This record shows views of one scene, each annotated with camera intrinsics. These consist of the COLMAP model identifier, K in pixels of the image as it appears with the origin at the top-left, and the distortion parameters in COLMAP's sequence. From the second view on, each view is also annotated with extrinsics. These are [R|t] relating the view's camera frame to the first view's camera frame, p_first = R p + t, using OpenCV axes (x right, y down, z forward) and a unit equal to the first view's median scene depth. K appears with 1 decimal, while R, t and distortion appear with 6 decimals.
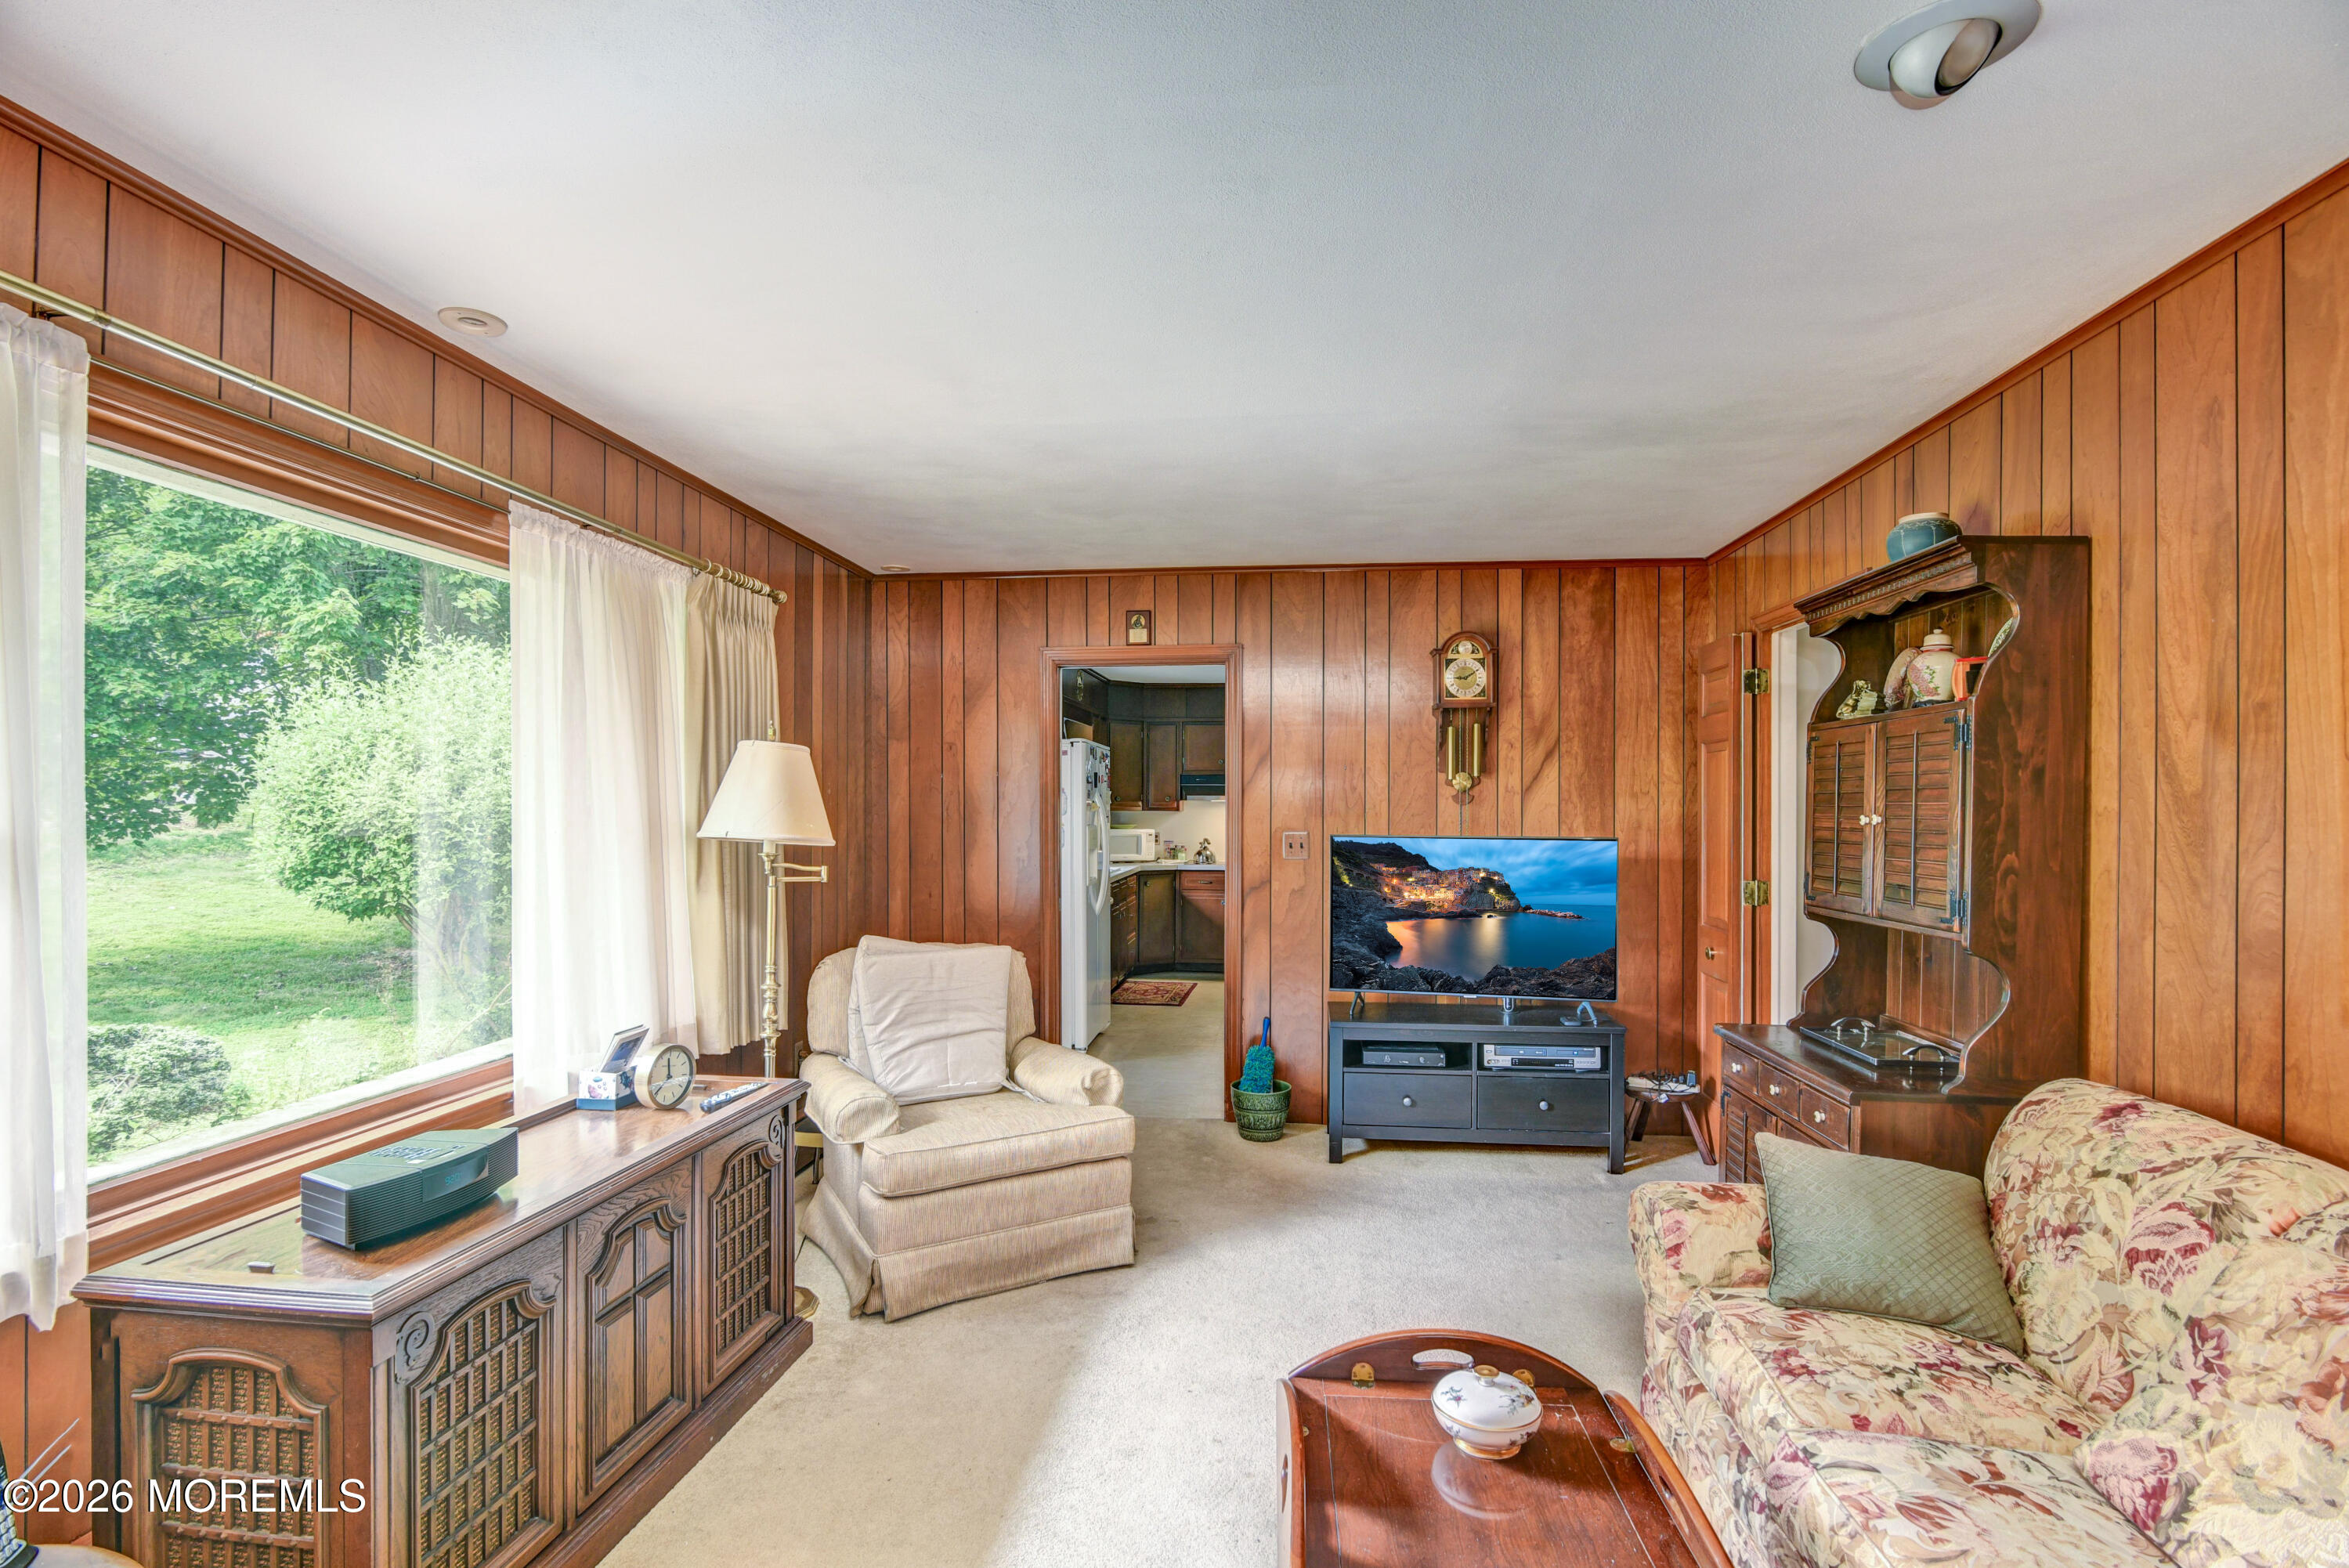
lens RADIAL K [[1131.4, 0, 1186.6], [0, 1131.4, 799.9], [0, 0, 1]] dist [-0.021556, -0.000541]
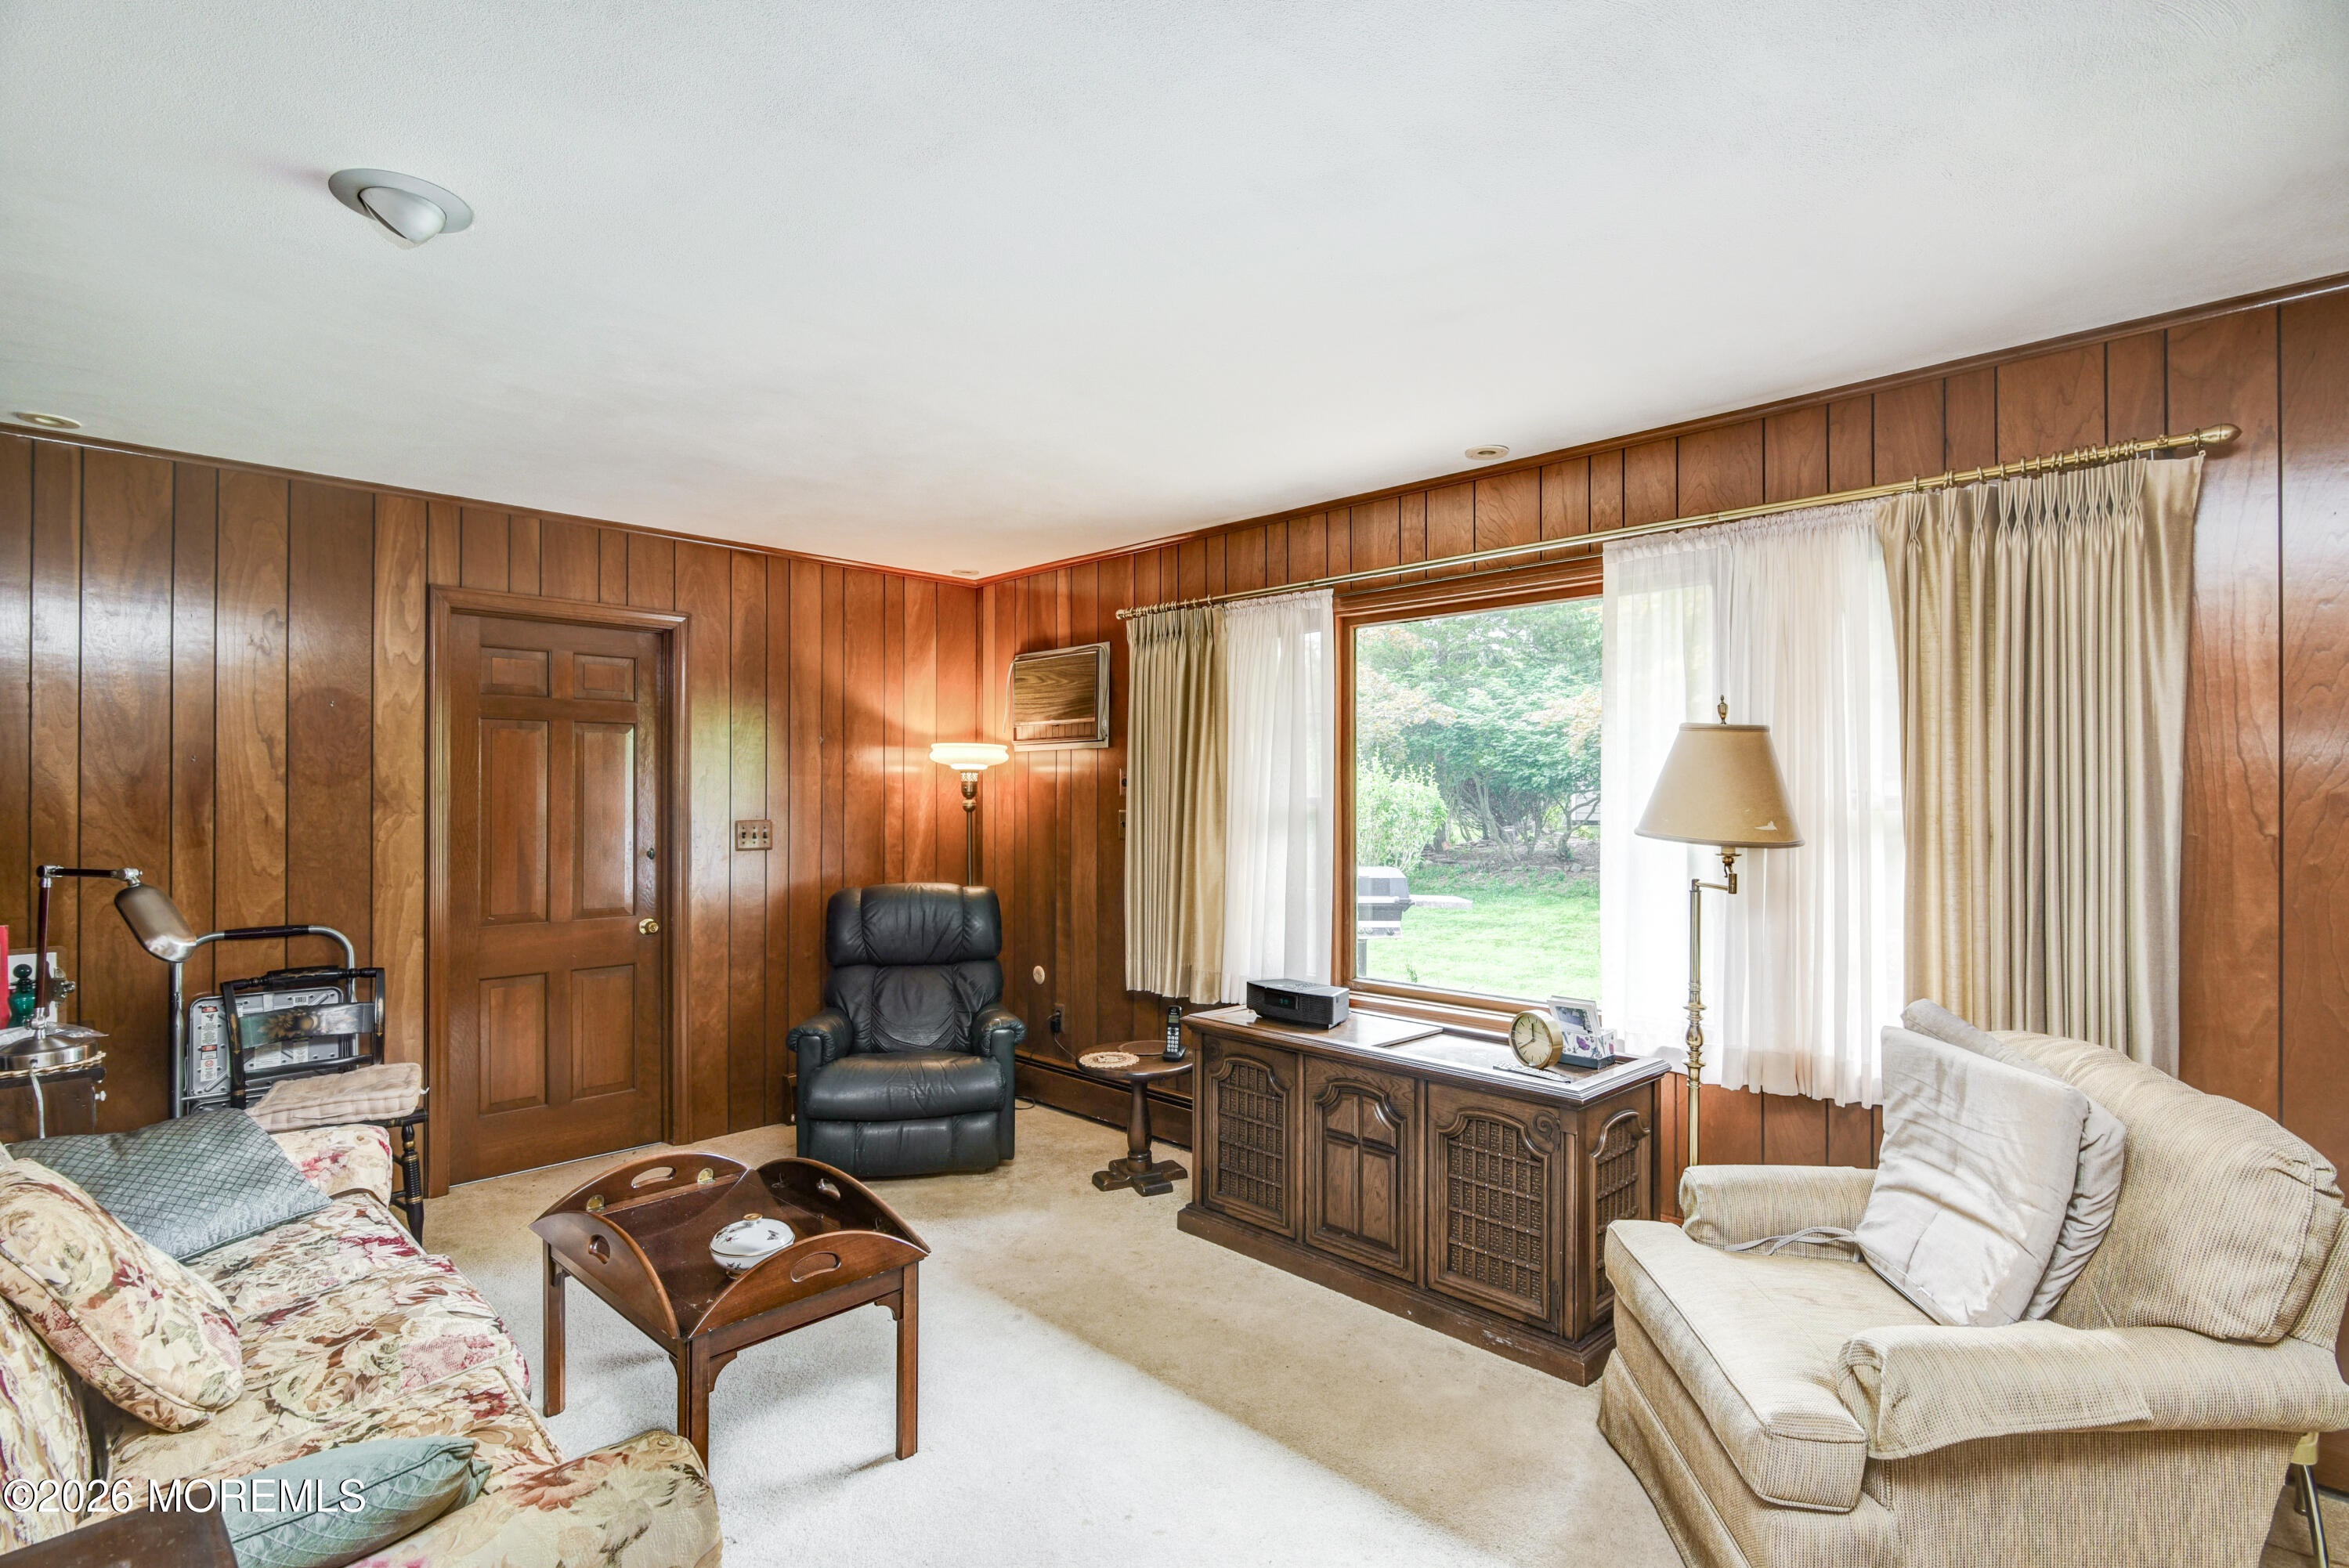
lens RADIAL K [[1124.0, 0, 1176.3], [0, 1124.0, 789.9], [0, 0, 1]] dist [-0.020282, -0.000503]
pose [[-0.621907, -0.008063, -0.783050, 0.872223], [0.005808, 0.999872, -0.014909, 0.019100], [0.783070, -0.013820, -0.621781, 1.940637]]
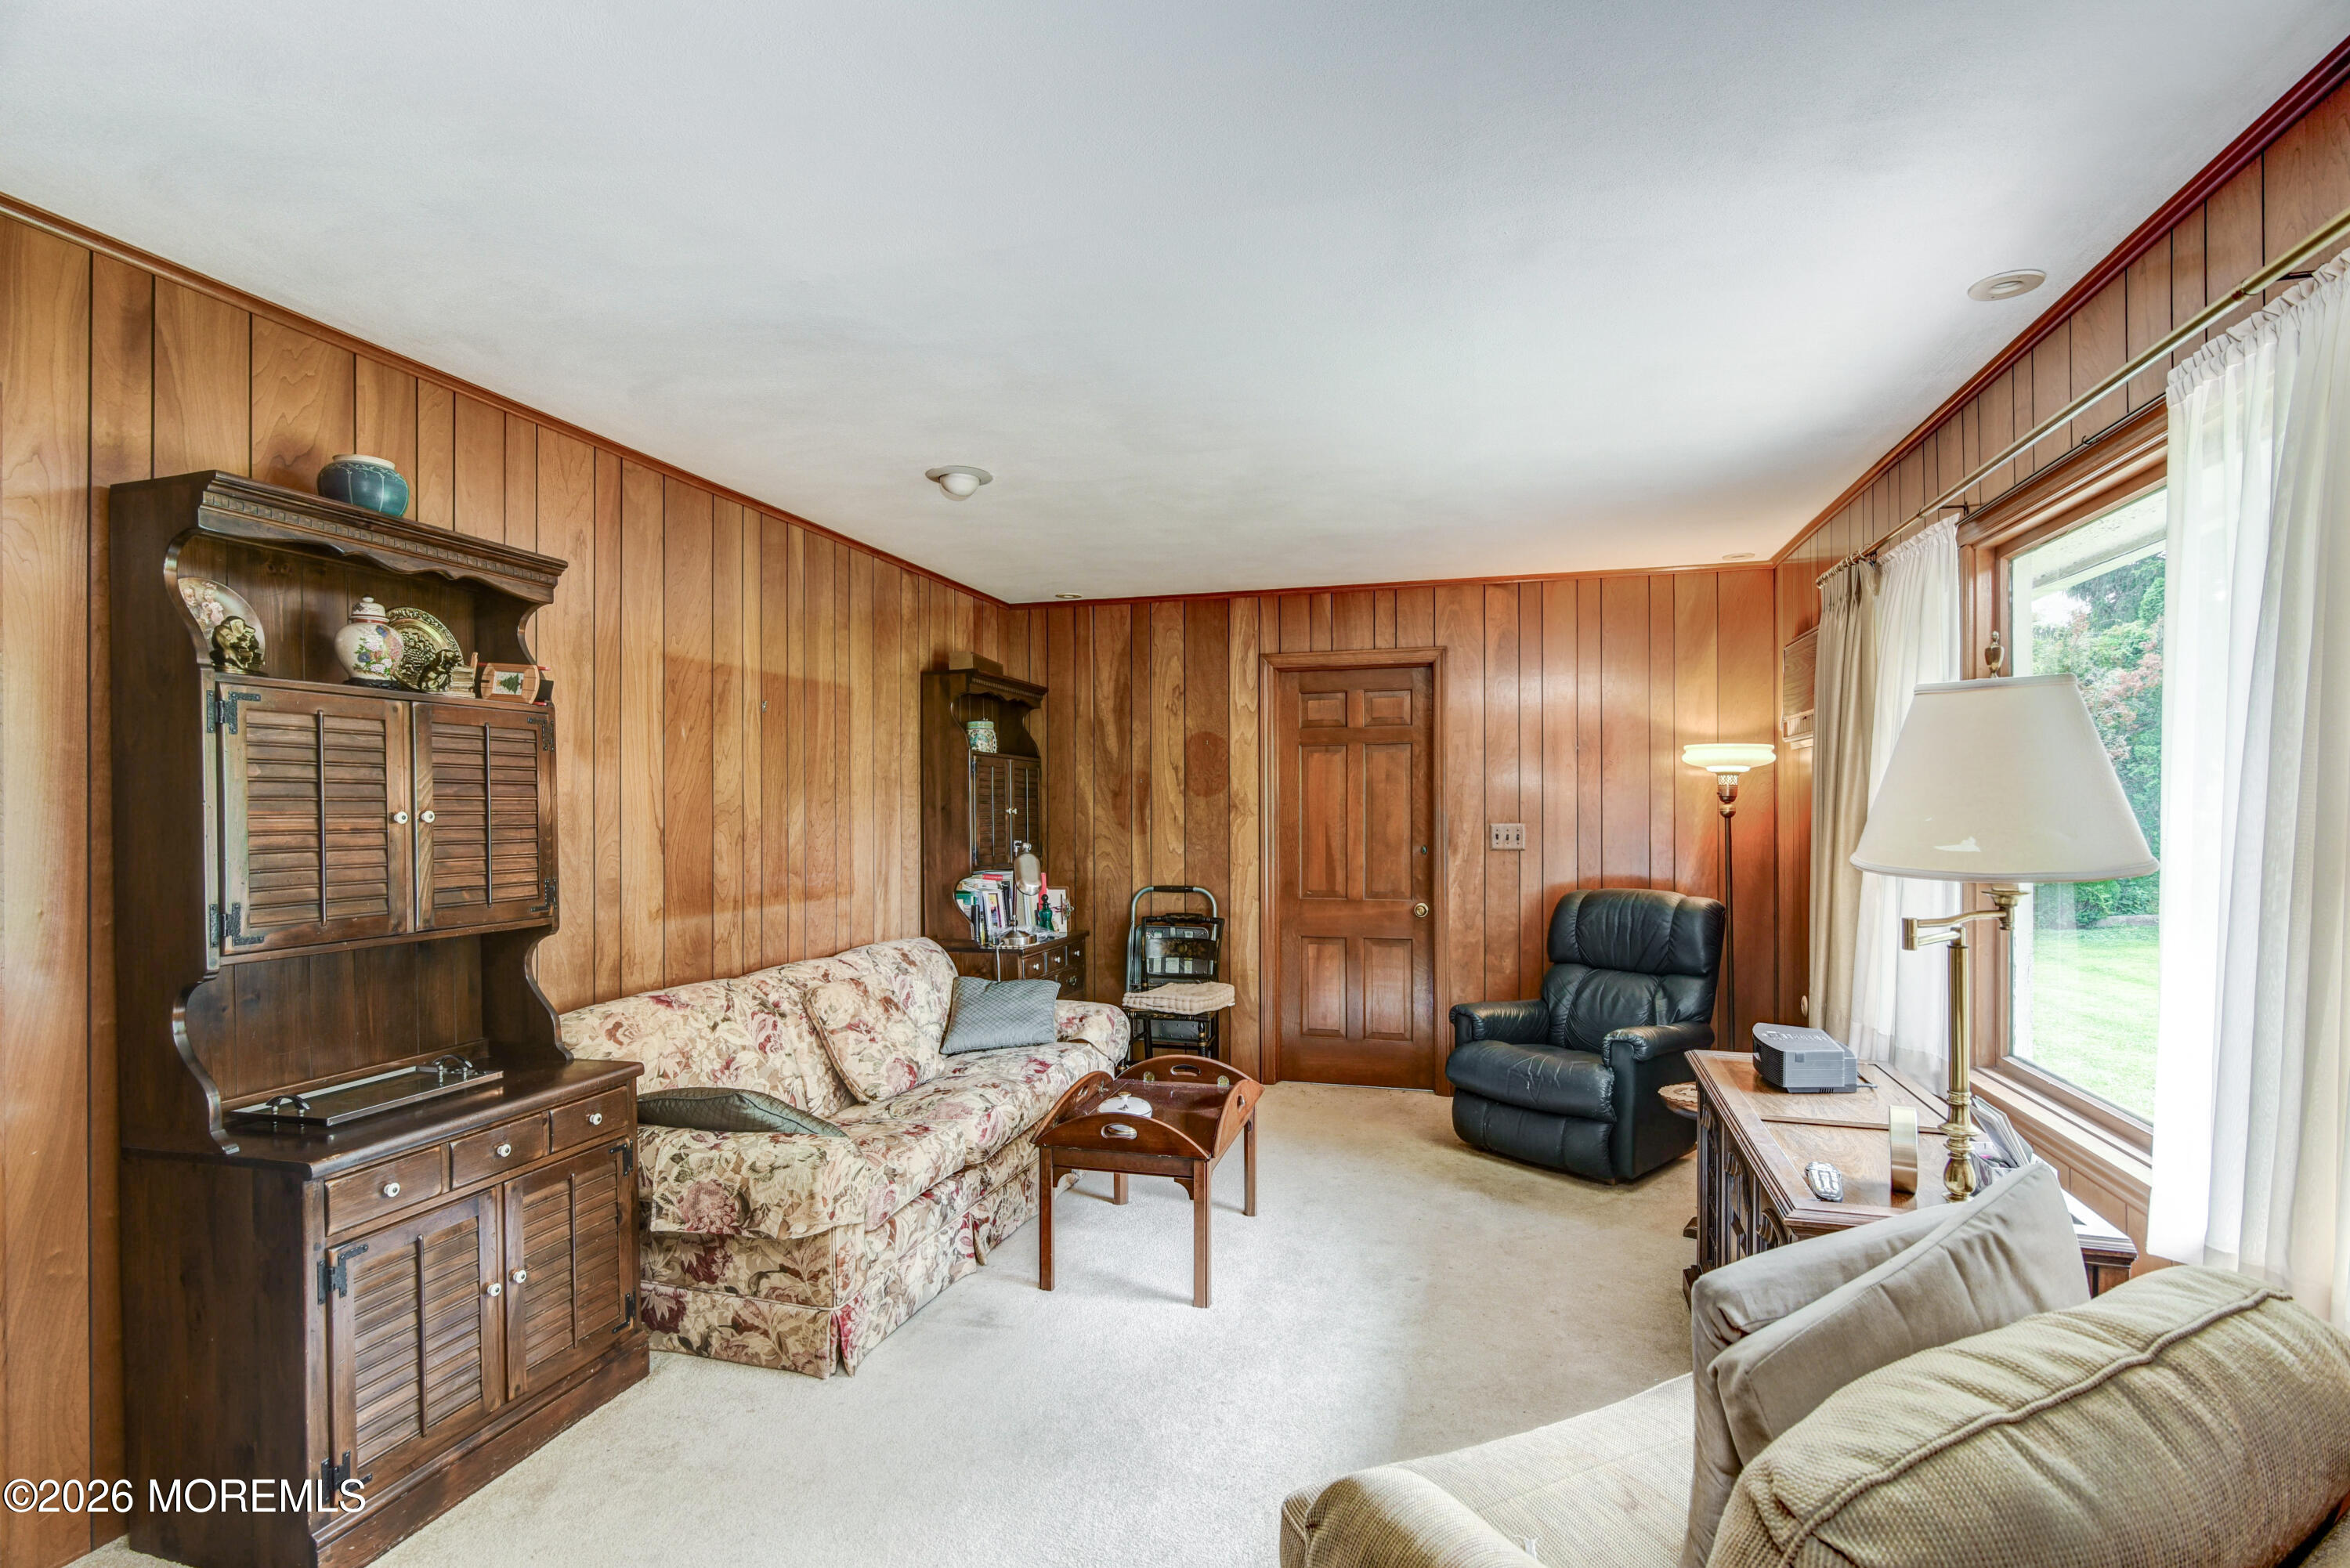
lens RADIAL K [[1127.7, 0, 1177.8], [0, 1127.7, 822.8], [0, 0, 1]] dist [0.000603, -0.000192]
pose [[-0.984993, -0.002659, 0.172574, -0.139506], [-0.001412, 0.999972, 0.007346, 0.022069], [-0.172589, 0.006992, -0.984969, 2.528604]]
